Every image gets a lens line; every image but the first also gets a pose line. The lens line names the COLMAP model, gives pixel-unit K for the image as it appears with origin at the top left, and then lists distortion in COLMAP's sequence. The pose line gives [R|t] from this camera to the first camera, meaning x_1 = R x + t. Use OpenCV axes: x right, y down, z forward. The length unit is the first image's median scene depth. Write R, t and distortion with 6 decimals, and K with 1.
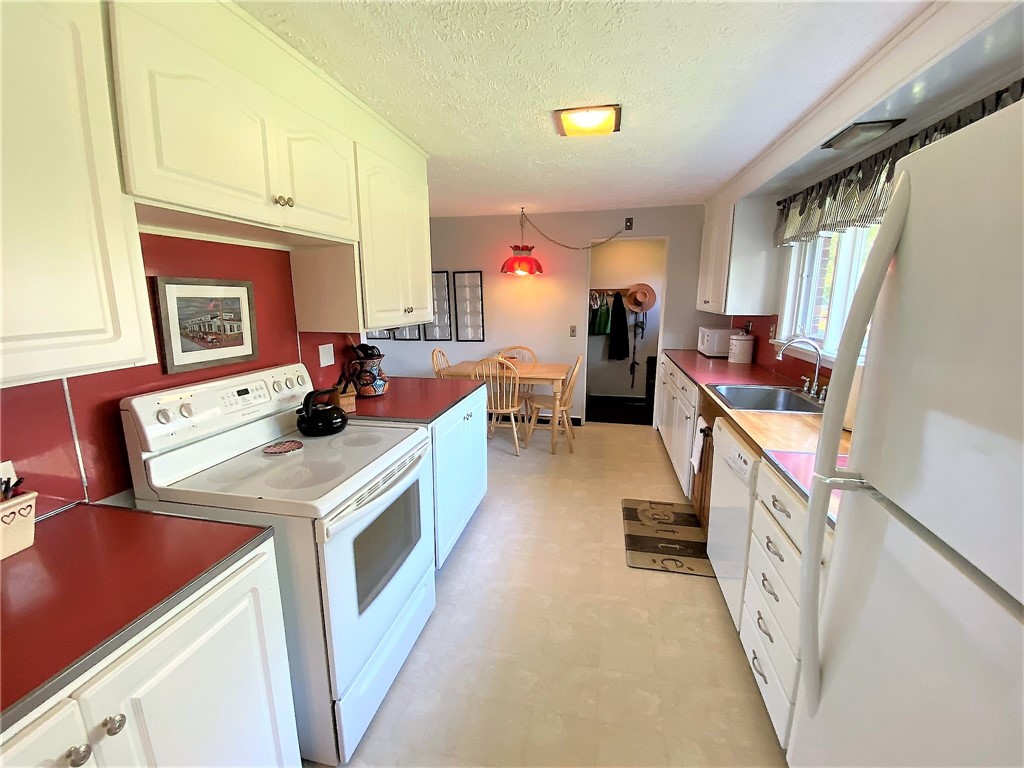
lens RADIAL K [[436.7, 0, 512.0], [0, 436.7, 384.0], [0, 0, 1]] dist [0.030614, -0.027901]
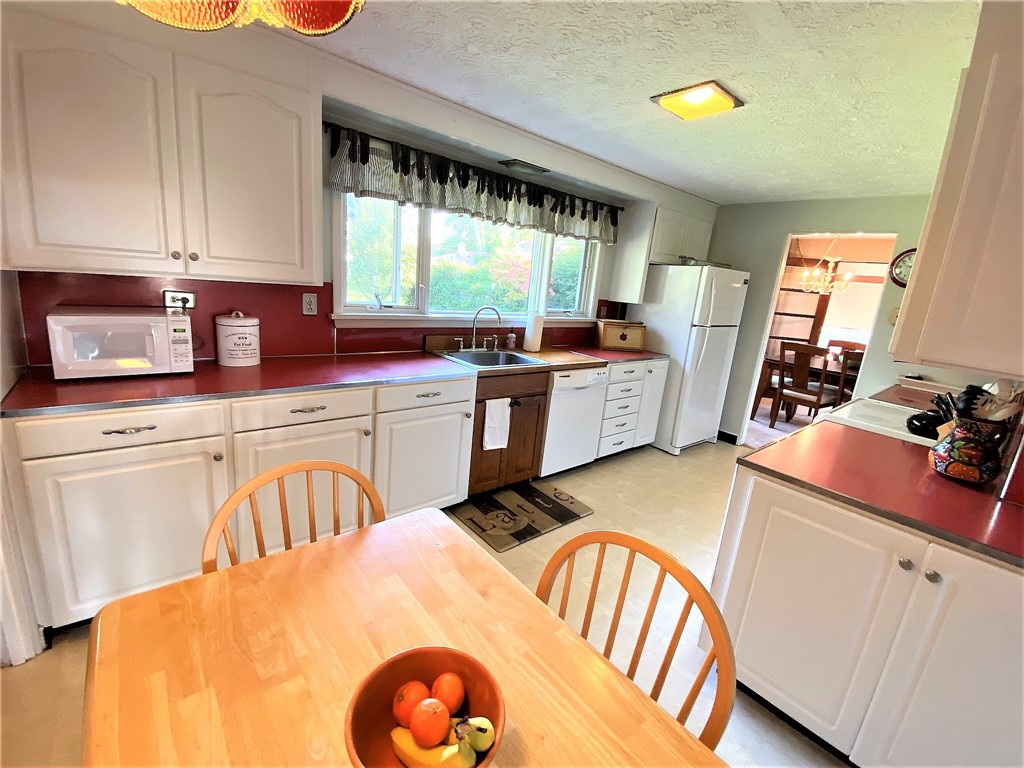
lens RADIAL K [[436.7, 0, 512.0], [0, 436.7, 384.0], [0, 0, 1]] dist [0.030614, -0.027901]
pose [[-0.778559, -0.210277, 0.591295, -0.168631], [0.038957, 0.924184, 0.379956, -0.322713], [-0.626361, 0.318853, -0.711340, 1.633368]]
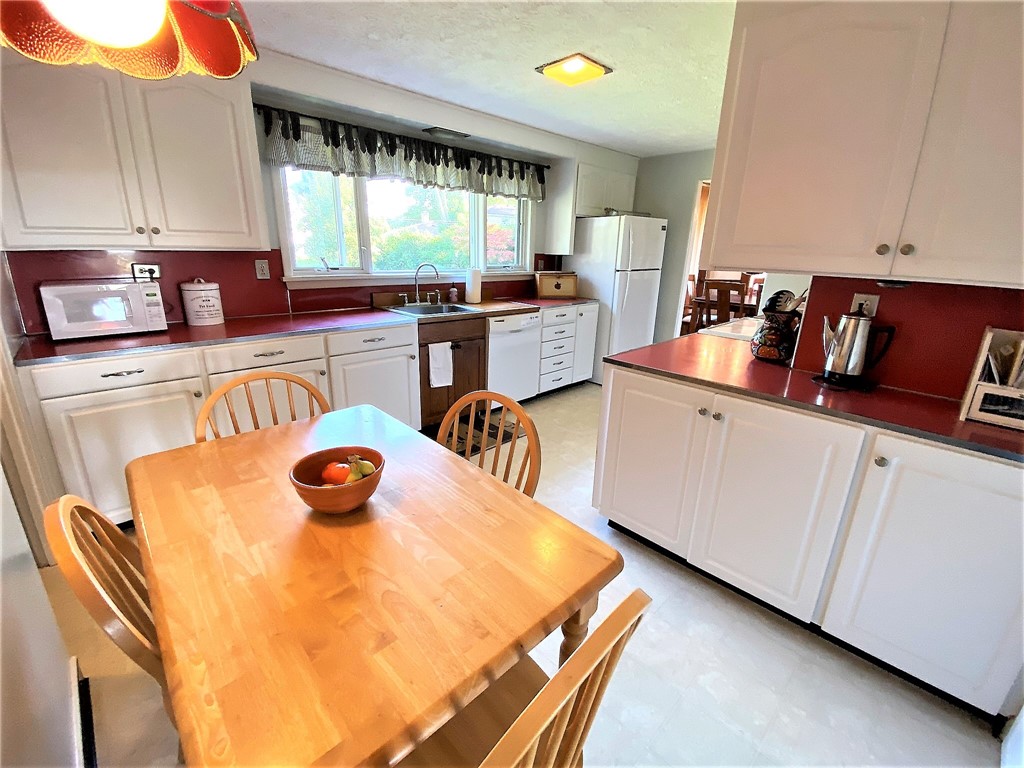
lens RADIAL K [[436.7, 0, 512.0], [0, 436.7, 384.0], [0, 0, 1]] dist [0.030614, -0.027901]
pose [[-0.820181, -0.184994, 0.541369, -0.355894], [0.093295, 0.890361, 0.445593, -0.314119], [-0.564446, 0.415974, -0.712998, 1.712544]]
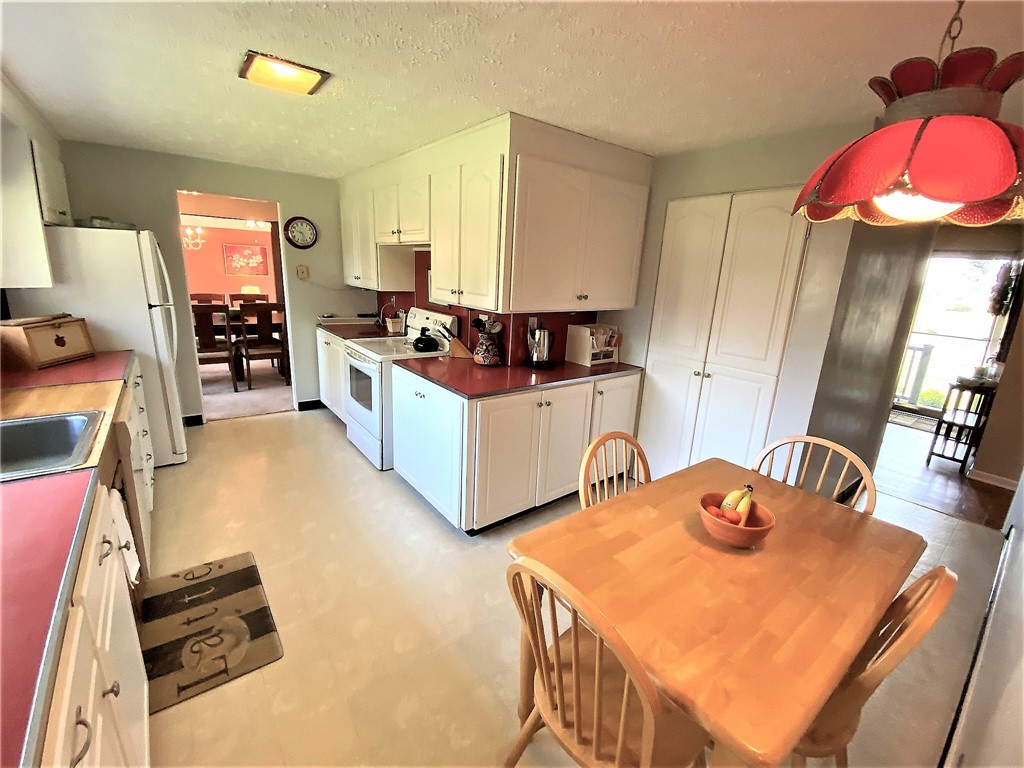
lens RADIAL K [[436.7, 0, 512.0], [0, 436.7, 384.0], [0, 0, 1]] dist [0.030614, -0.027901]
pose [[-0.644734, 0.166124, -0.746138, 0.484731], [-0.197518, 0.906746, 0.372557, -0.354854], [0.738448, 0.387576, -0.551797, 1.587583]]
